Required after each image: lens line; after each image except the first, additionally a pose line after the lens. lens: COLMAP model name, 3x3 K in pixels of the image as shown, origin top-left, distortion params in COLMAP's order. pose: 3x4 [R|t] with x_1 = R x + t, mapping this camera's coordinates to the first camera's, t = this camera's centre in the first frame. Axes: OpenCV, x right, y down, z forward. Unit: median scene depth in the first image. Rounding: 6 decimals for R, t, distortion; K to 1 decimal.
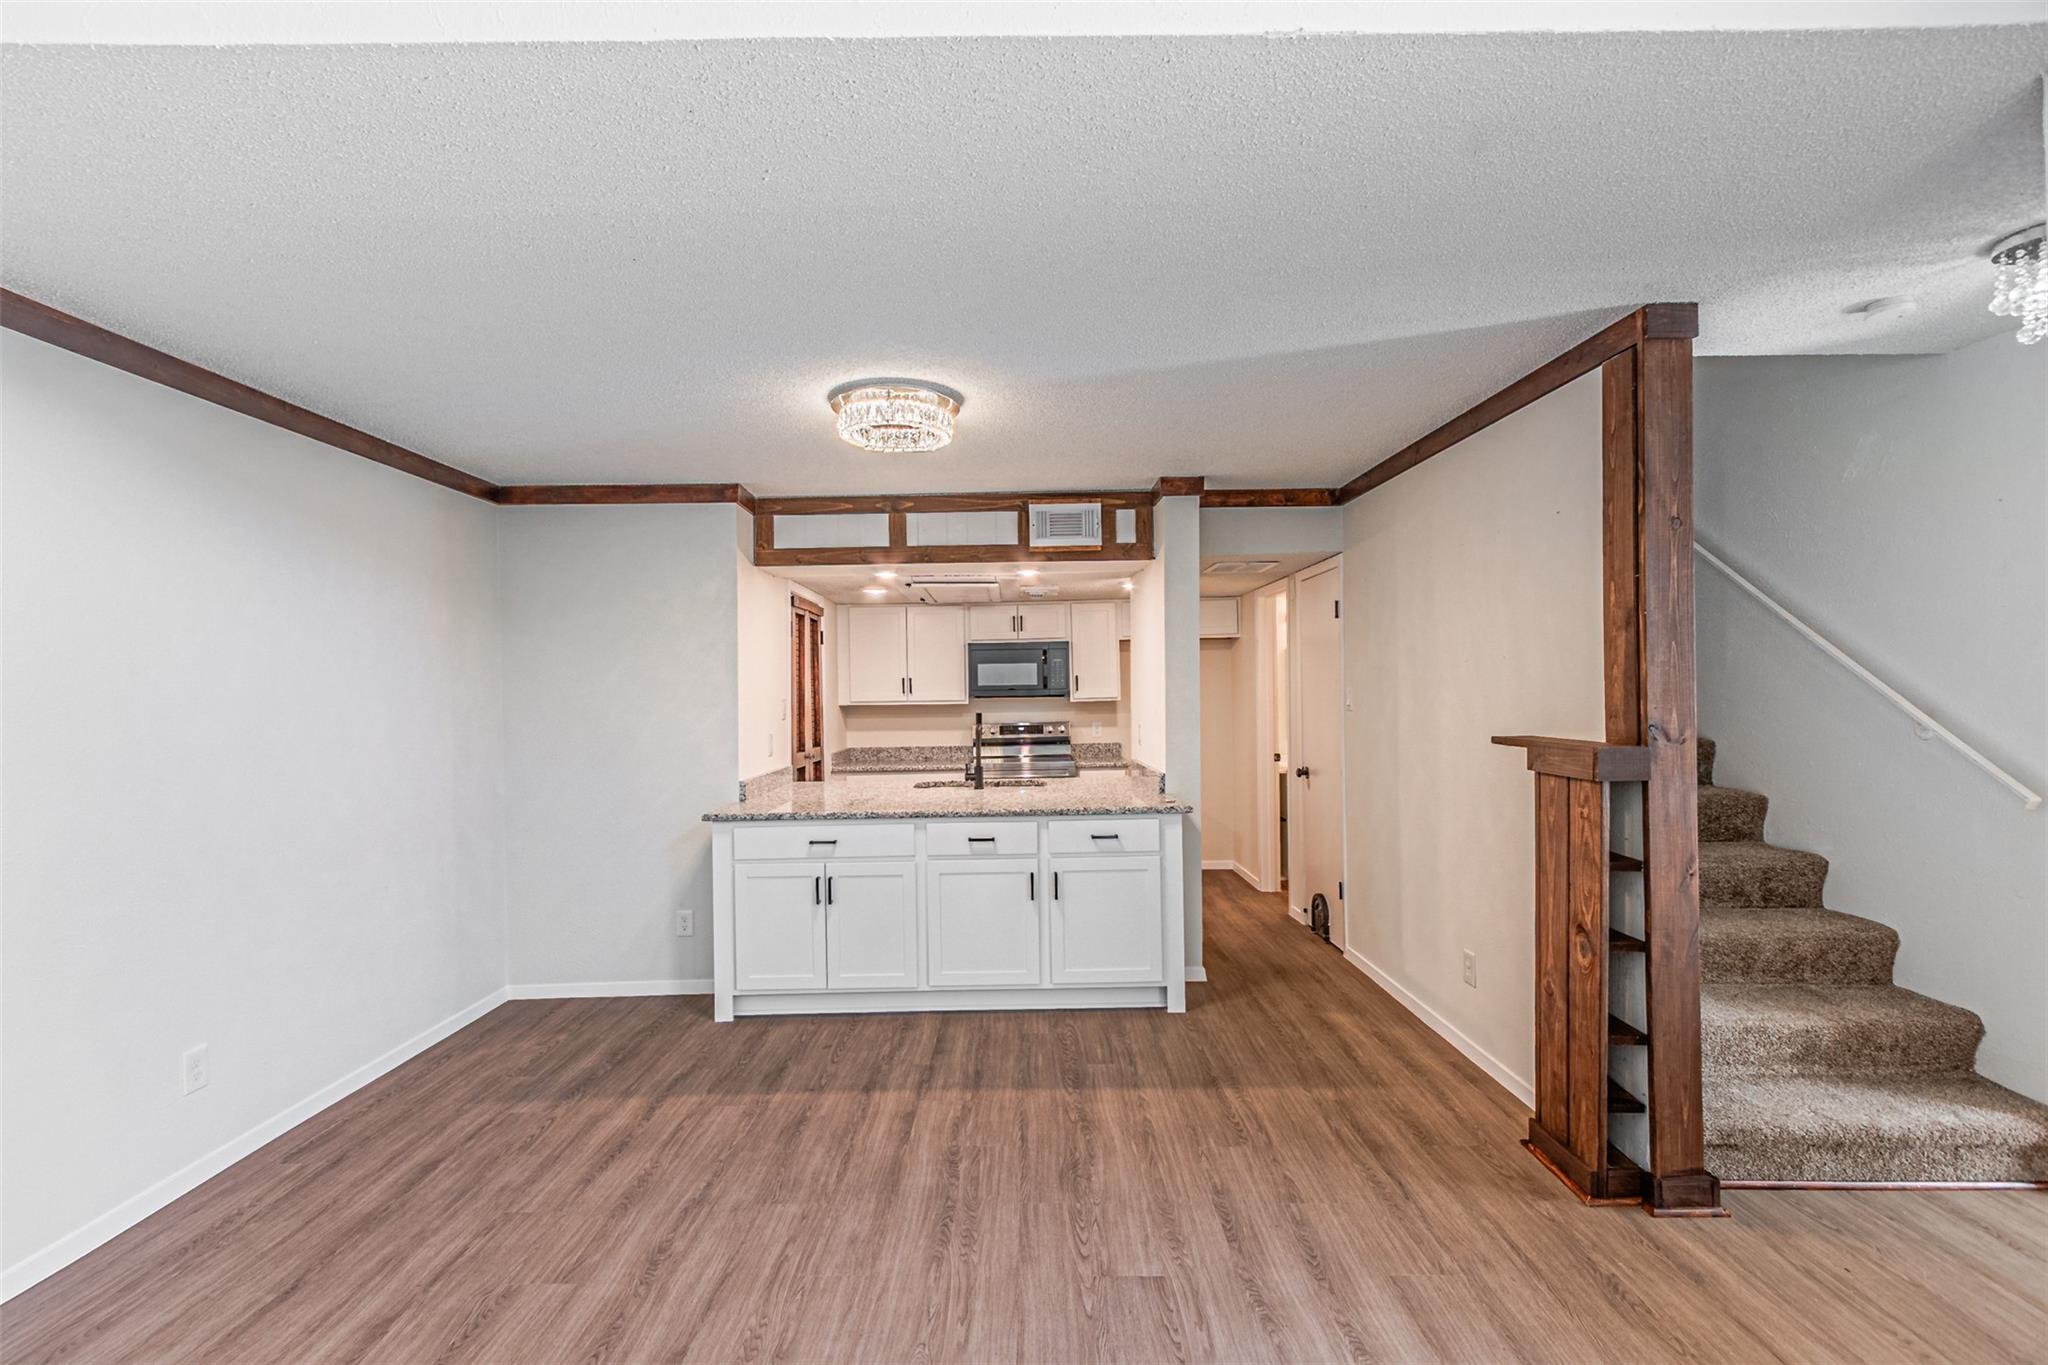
lens RADIAL K [[891.4, 0, 1010.1], [0, 891.4, 683.2], [0, 0, 1]] dist [0.010934, -0.002262]
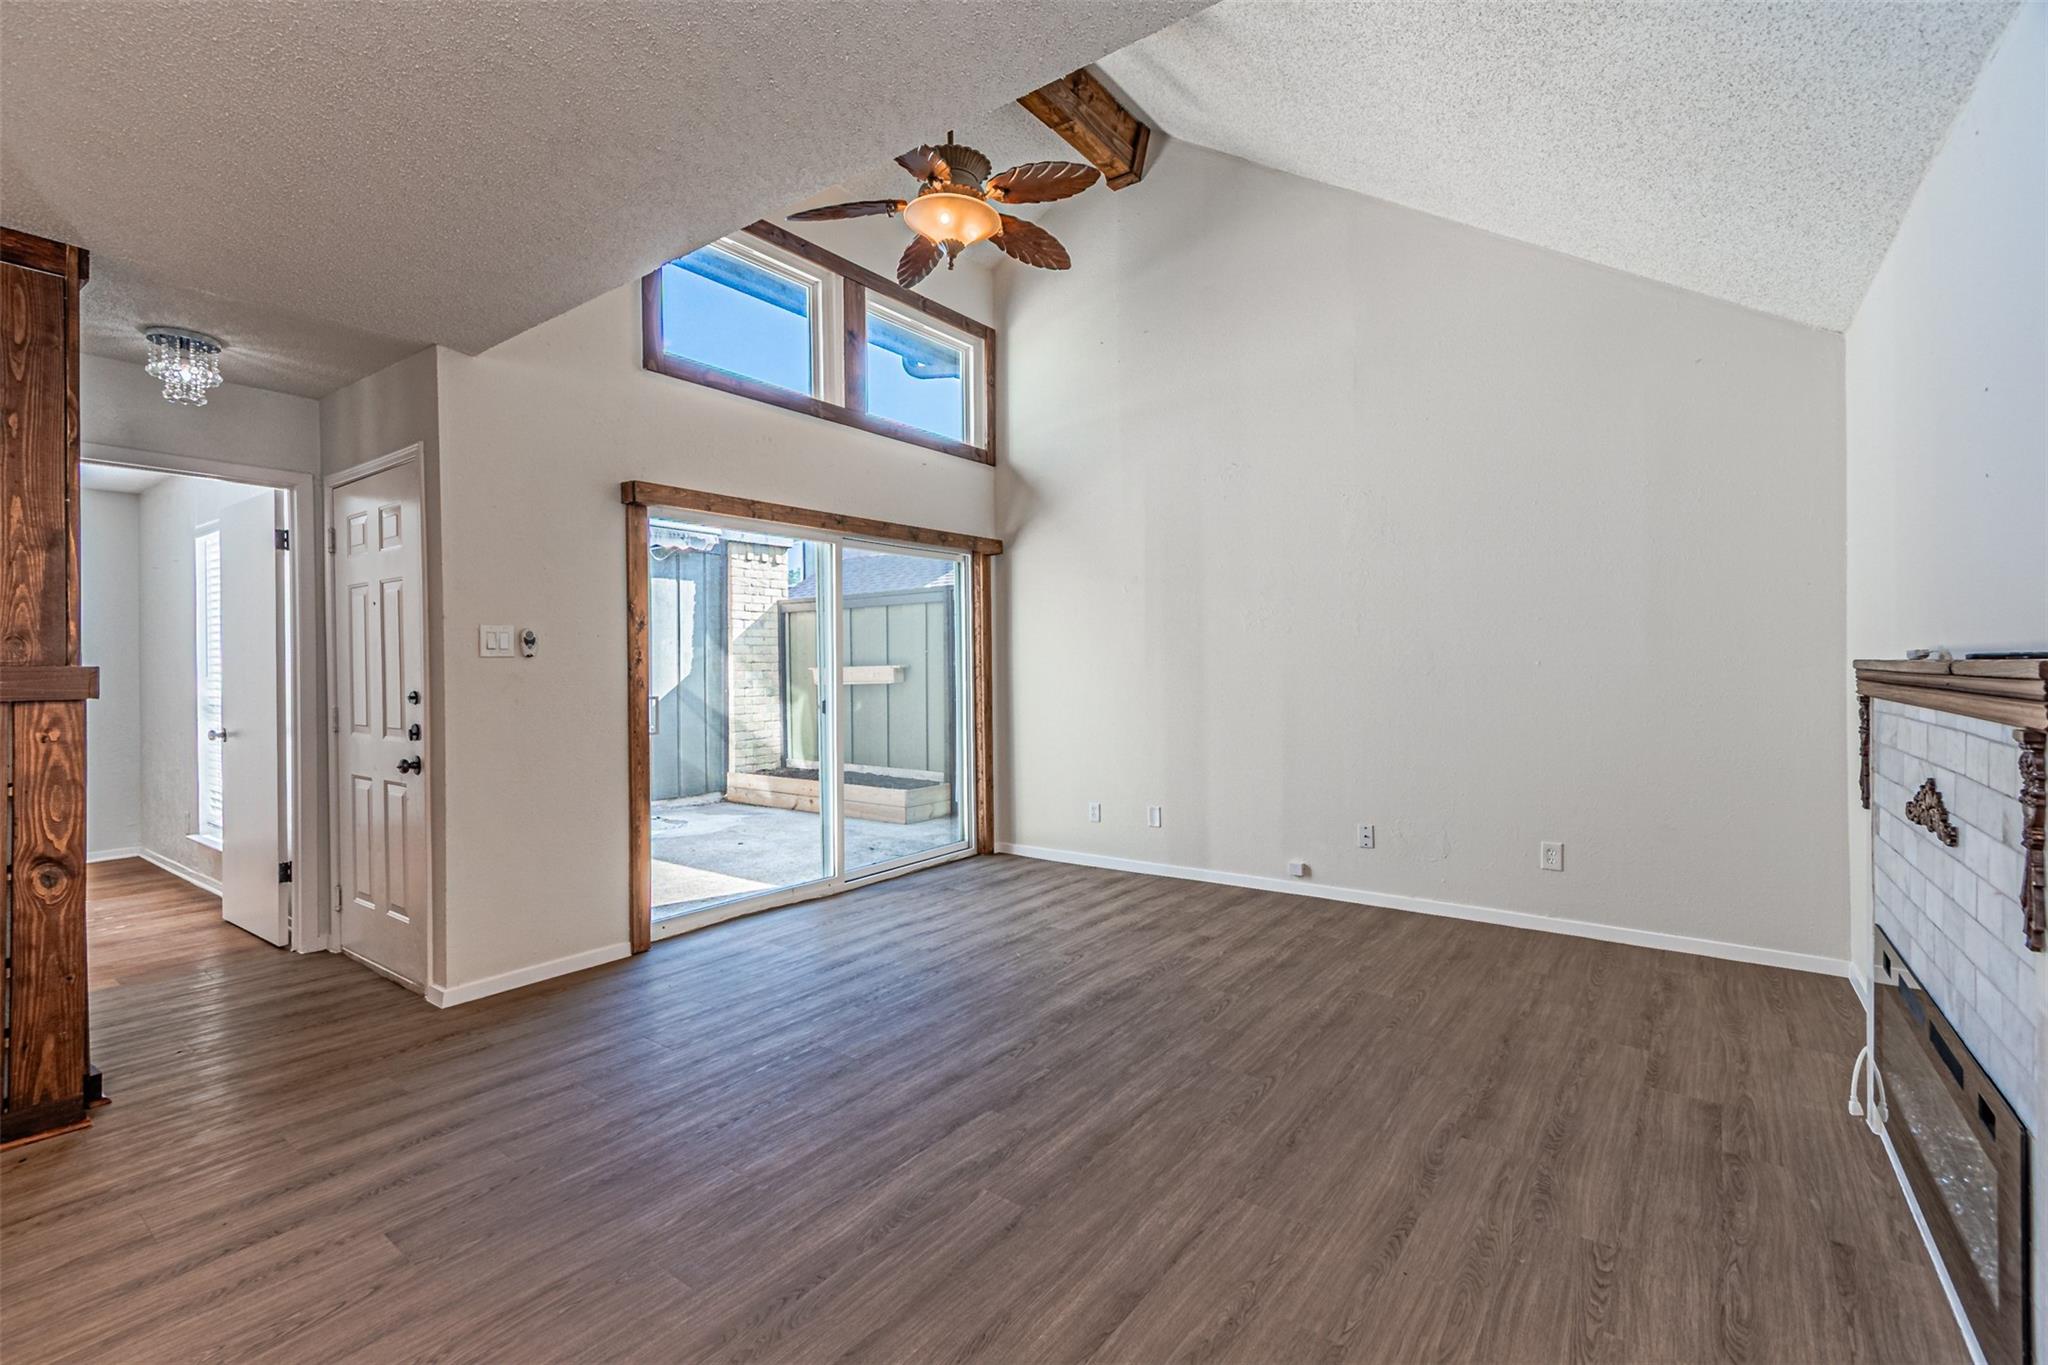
lens RADIAL K [[891.4, 0, 1016.6], [0, 891.4, 669.8], [0, 0, 1]] dist [0.010934, -0.002262]
pose [[-0.800117, 0.013151, 0.599700, -0.612840], [0.012619, 0.999907, -0.005091, 0.071975], [-0.599711, 0.003494, -0.800209, 0.913581]]
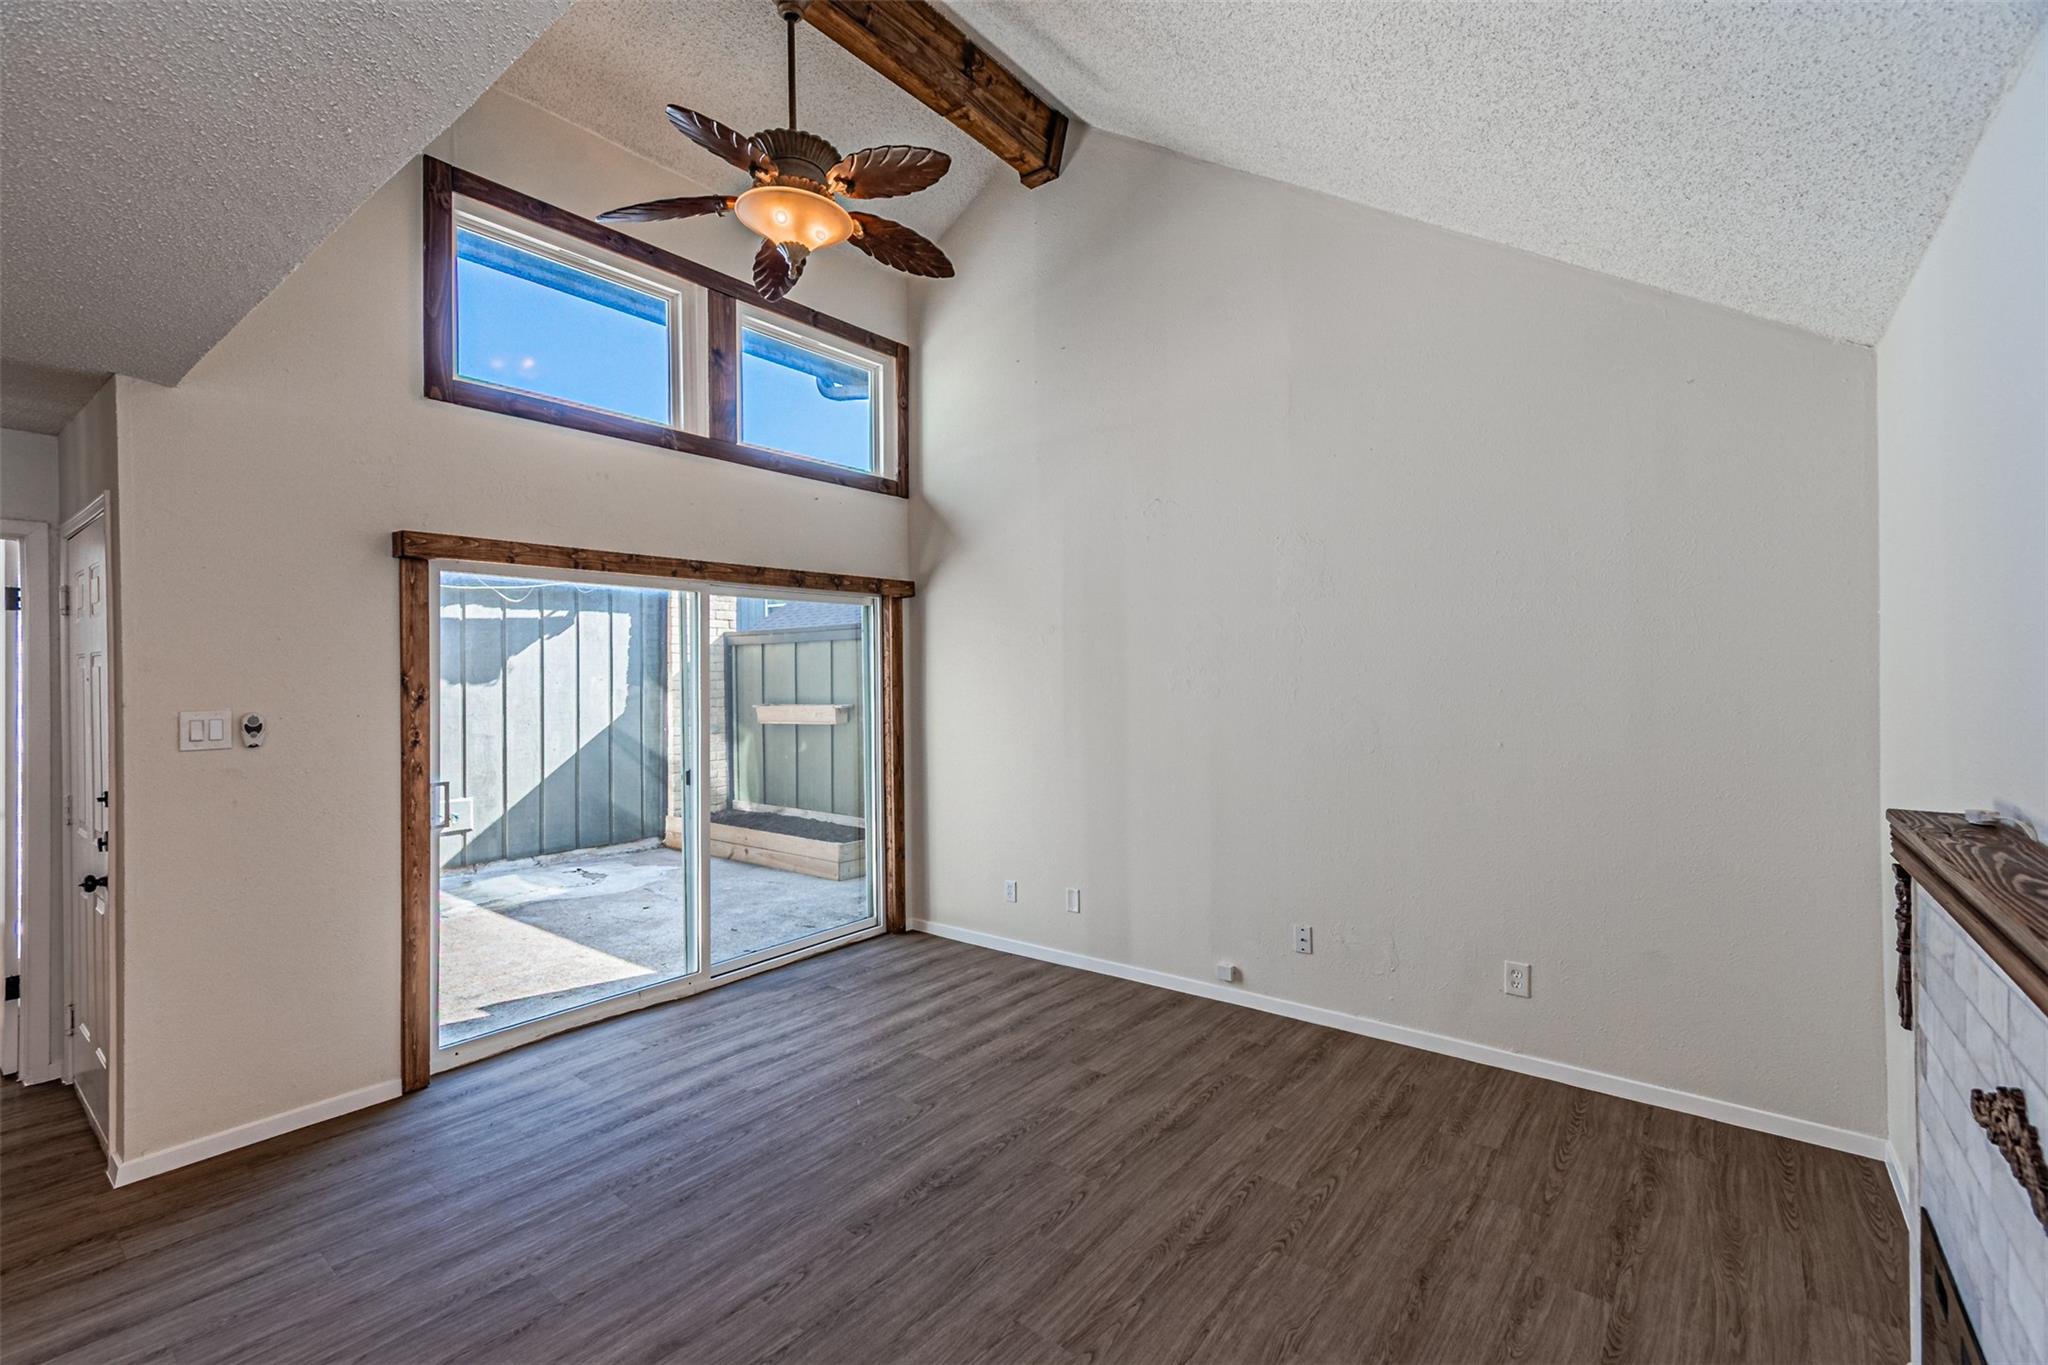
lens RADIAL K [[891.4, 0, 1011.3], [0, 891.4, 676.5], [0, 0, 1]] dist [0.010934, -0.002262]
pose [[-0.784734, 0.015342, 0.619643, -0.647025], [0.010555, 0.999879, -0.011389, -0.012187], [-0.619743, -0.002397, -0.784801, 0.627106]]
